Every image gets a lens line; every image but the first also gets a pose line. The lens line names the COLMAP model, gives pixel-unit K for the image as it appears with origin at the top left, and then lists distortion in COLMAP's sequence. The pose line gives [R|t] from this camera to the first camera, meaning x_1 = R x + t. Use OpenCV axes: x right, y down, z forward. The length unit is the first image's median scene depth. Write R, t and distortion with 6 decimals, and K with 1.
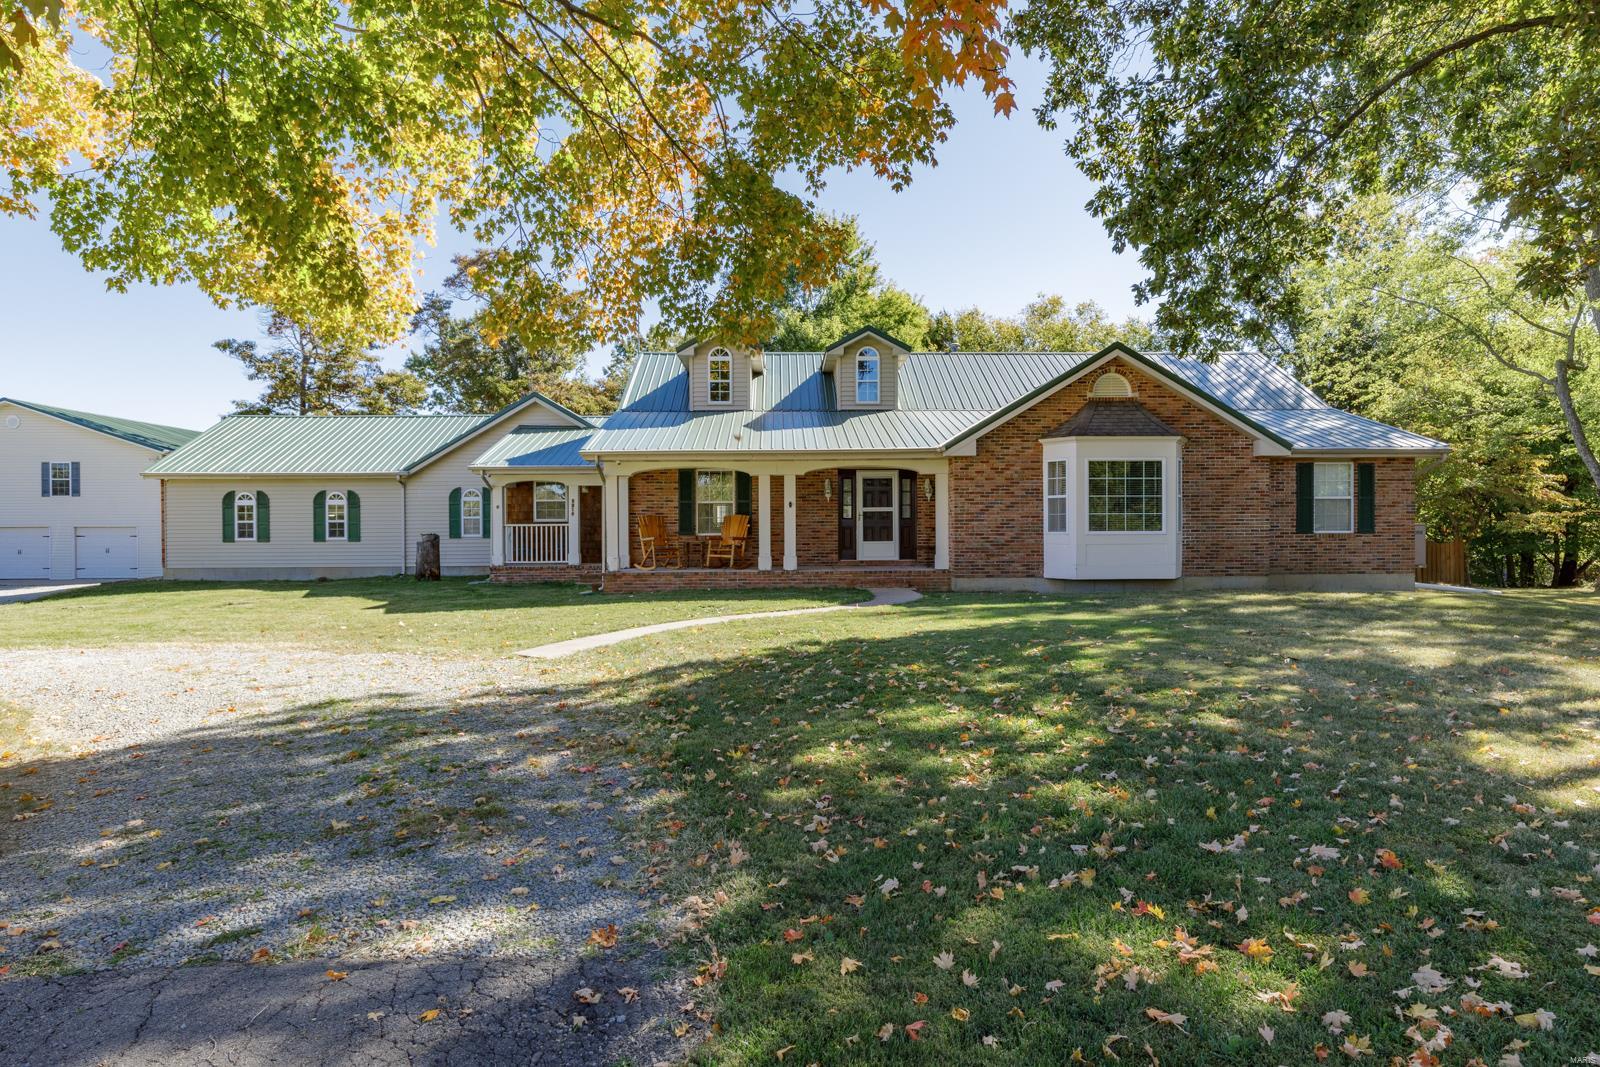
lens RADIAL K [[967.0, 0, 800.0], [0, 967.0, 538.5], [0, 0, 1]] dist [0.020244, -0.000390]
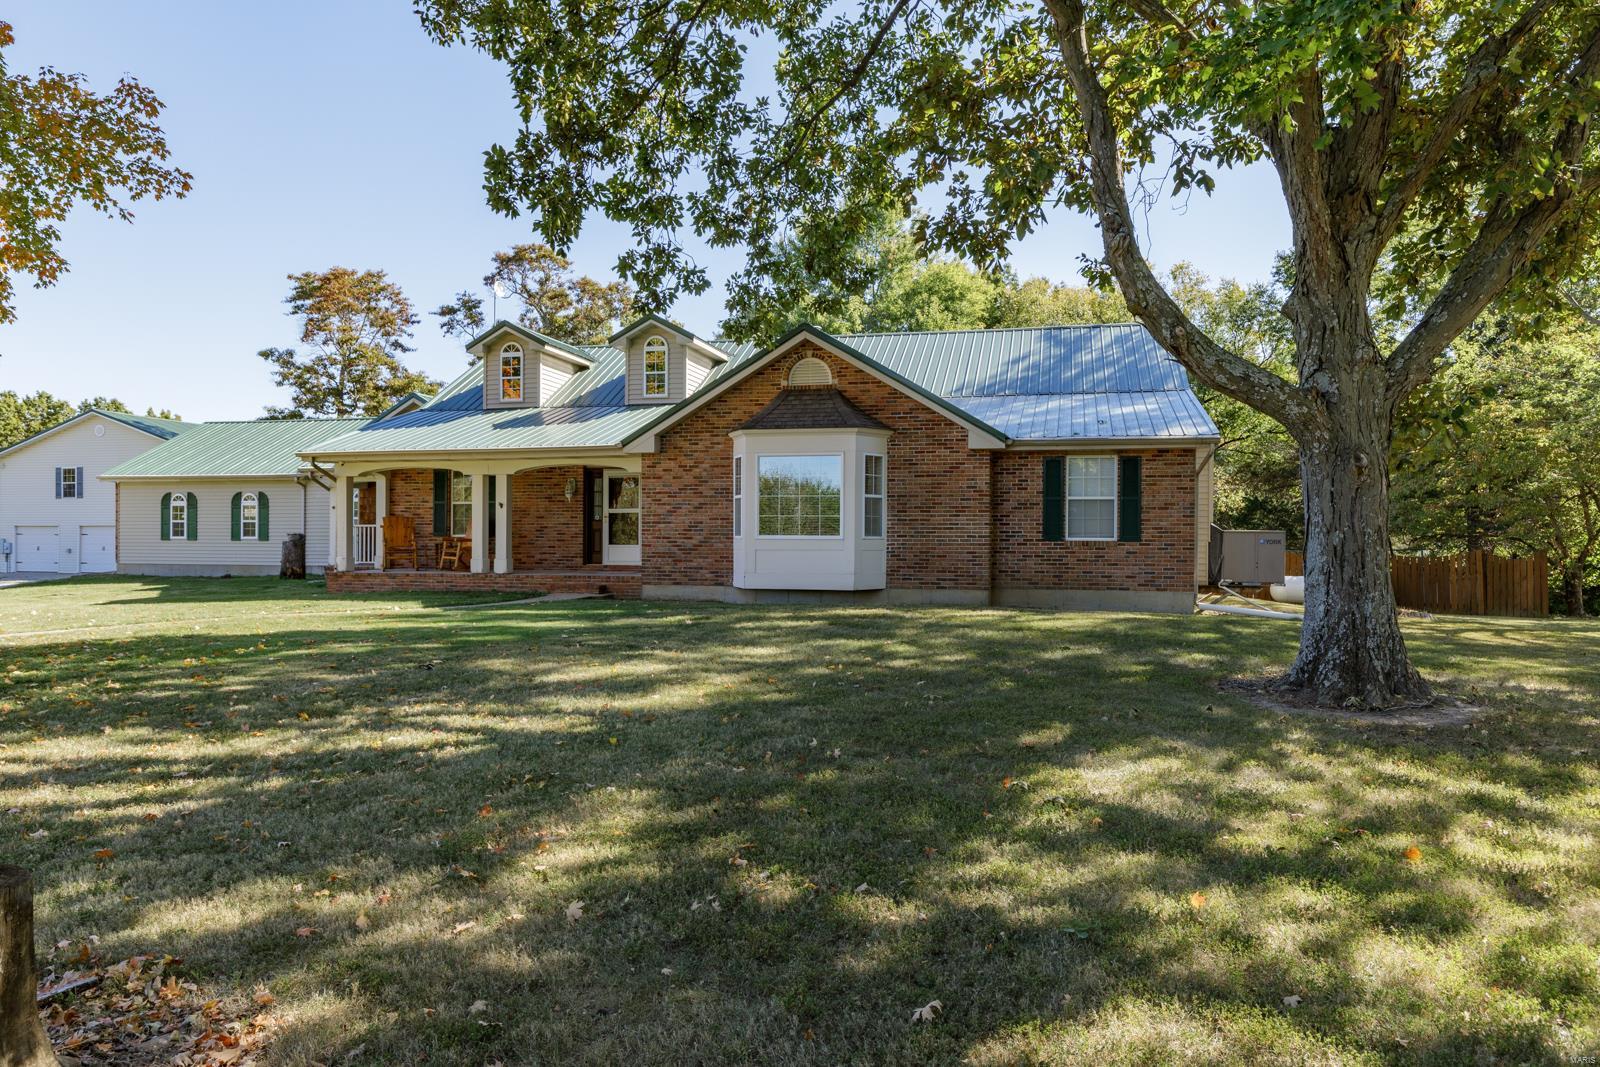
lens RADIAL K [[1108.5, 0, 800.0], [0, 1108.5, 531.7], [0, 0, 1]] dist [-0.002835, 0.000699]
pose [[0.960860, 0.007713, -0.276925, 0.542085], [-0.011200, 0.999877, -0.011013, -0.000007], [0.276806, 0.013683, 0.960828, 0.019966]]
